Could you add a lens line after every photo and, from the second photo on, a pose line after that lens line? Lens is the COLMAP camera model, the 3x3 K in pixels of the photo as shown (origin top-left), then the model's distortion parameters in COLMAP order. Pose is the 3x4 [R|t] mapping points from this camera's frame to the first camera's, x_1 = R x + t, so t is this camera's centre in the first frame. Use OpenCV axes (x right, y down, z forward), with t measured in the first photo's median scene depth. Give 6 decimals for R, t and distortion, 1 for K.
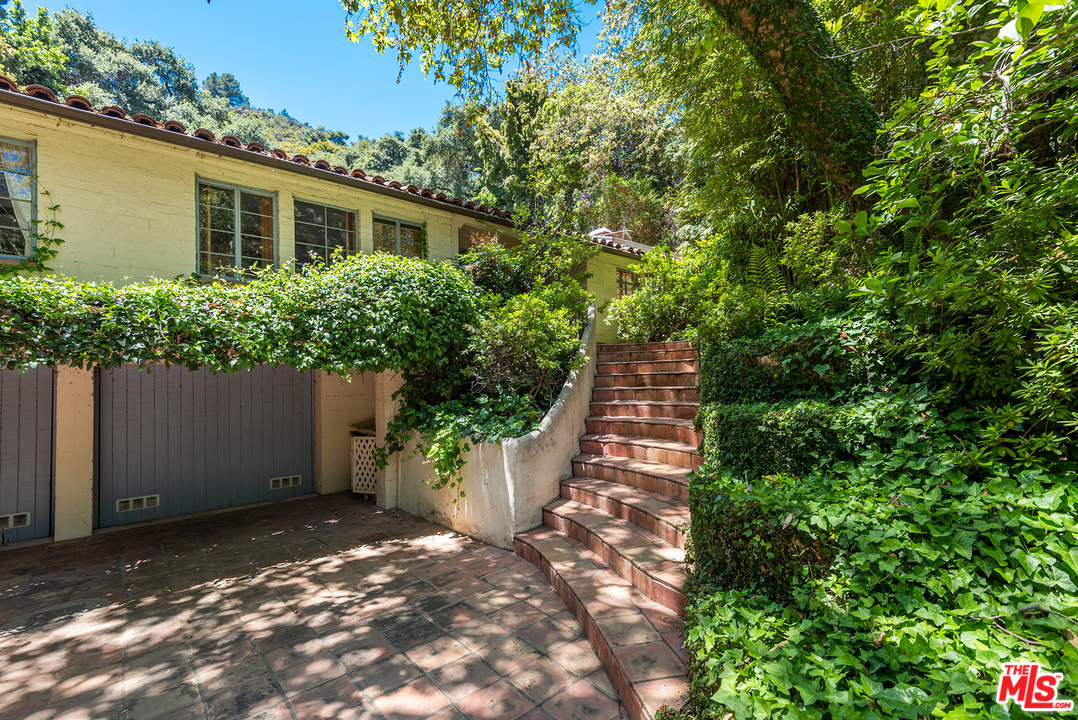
lens RADIAL K [[499.4, 0, 540.4], [0, 499.4, 346.8], [0, 0, 1]] dist [0.041348, -0.014646]
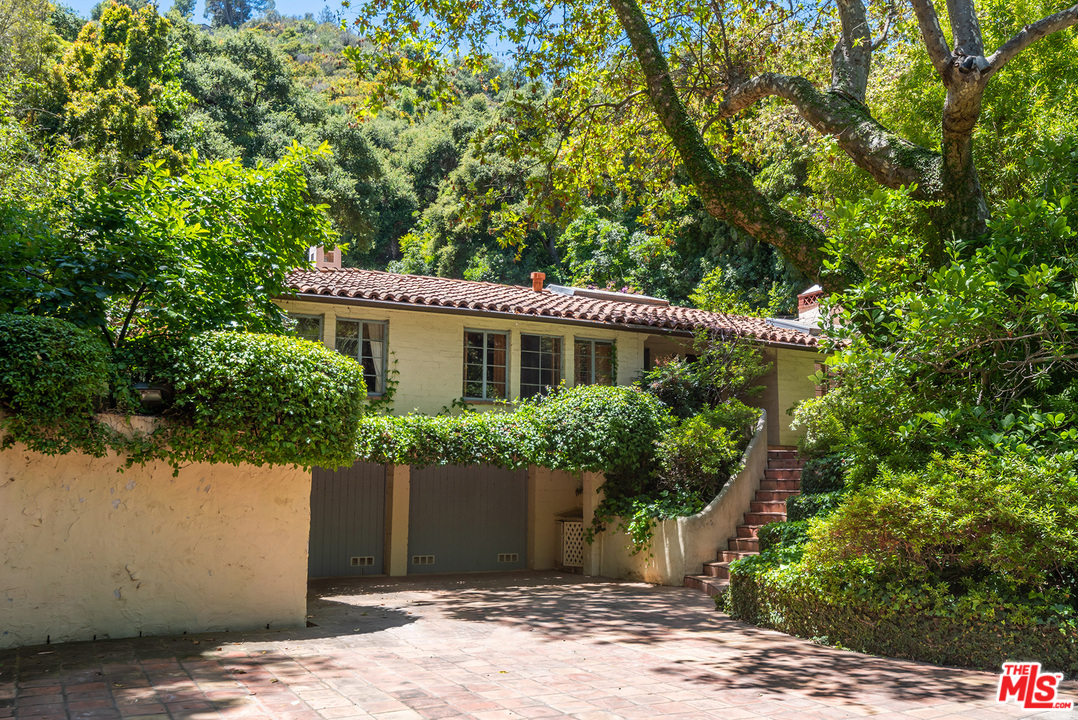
lens RADIAL K [[900.6, 0, 563.3], [0, 900.6, 360.8], [0, 0, 1]] dist [0.005426, -0.000770]
pose [[0.974231, -0.000139, -0.225553, 0.179779], [-0.016356, 0.997324, -0.071262, -0.083859], [0.224960, 0.073115, 0.971621, -1.577415]]
